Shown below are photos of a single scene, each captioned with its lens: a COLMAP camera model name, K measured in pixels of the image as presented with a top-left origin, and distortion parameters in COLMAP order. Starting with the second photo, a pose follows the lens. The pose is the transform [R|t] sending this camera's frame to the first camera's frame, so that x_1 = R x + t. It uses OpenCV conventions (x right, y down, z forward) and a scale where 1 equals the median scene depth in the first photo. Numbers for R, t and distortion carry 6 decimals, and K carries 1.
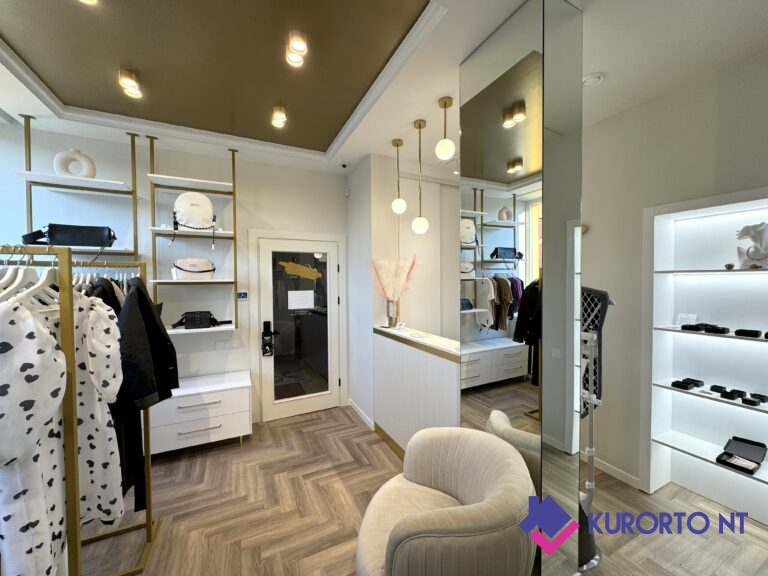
lens RADIAL K [[306.9, 0, 384.9], [0, 306.9, 288.7], [0, 0, 1]] dist [-0.001703, 0.000393]
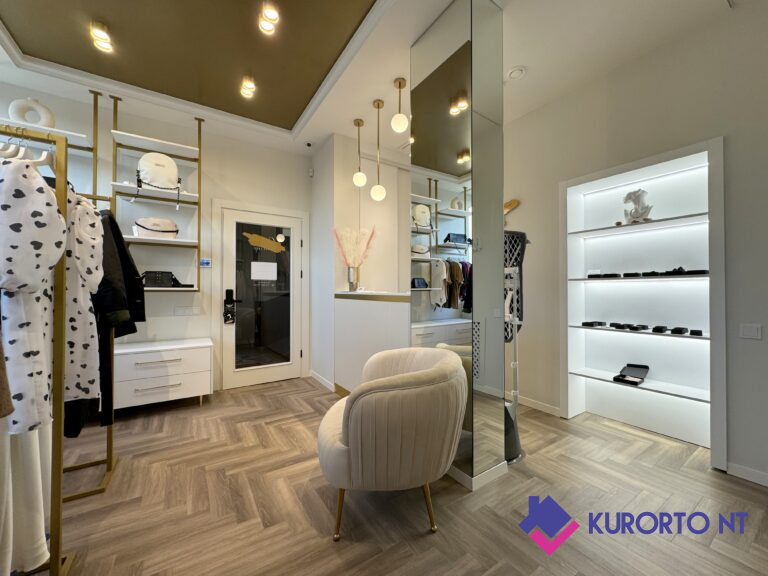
lens RADIAL K [[306.9, 0, 385.0], [0, 306.9, 287.2], [0, 0, 1]] dist [-0.001703, 0.000393]
pose [[0.992496, 0.009007, 0.121948, 0.006629], [-0.004670, 0.999348, -0.035806, 0.194630], [-0.122191, 0.034967, 0.991890, -0.109900]]
